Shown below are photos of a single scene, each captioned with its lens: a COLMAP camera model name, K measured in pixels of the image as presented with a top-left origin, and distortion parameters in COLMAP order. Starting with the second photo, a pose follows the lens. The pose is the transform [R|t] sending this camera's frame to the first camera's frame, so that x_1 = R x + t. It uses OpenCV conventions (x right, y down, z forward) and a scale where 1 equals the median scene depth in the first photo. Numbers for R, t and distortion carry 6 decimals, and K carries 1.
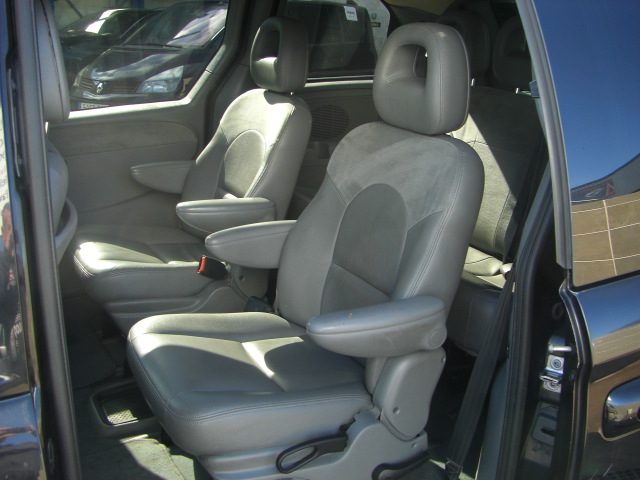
lens RADIAL K [[717.1, 0, 320.0], [0, 717.1, 240.0], [0, 0, 1]] dist [-0.189817, 0.114473]
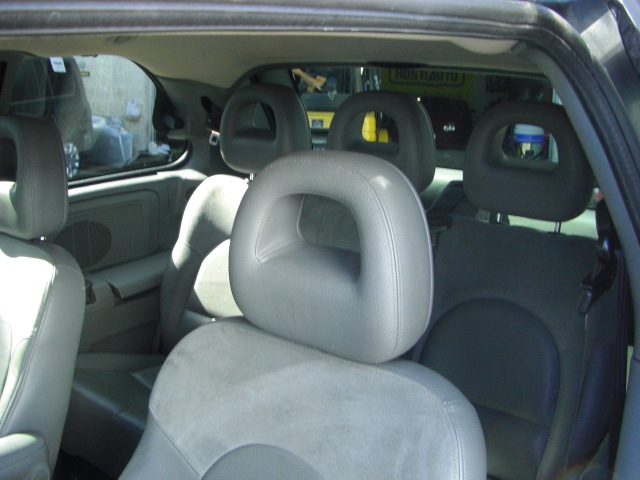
lens RADIAL K [[717.1, 0, 320.0], [0, 717.1, 240.0], [0, 0, 1]] dist [-0.189817, 0.114473]
pose [[0.917870, -0.100630, 0.383912, -0.067566], [0.120691, 0.992282, -0.028458, -0.204556], [-0.378086, 0.072456, 0.922931, 0.450045]]
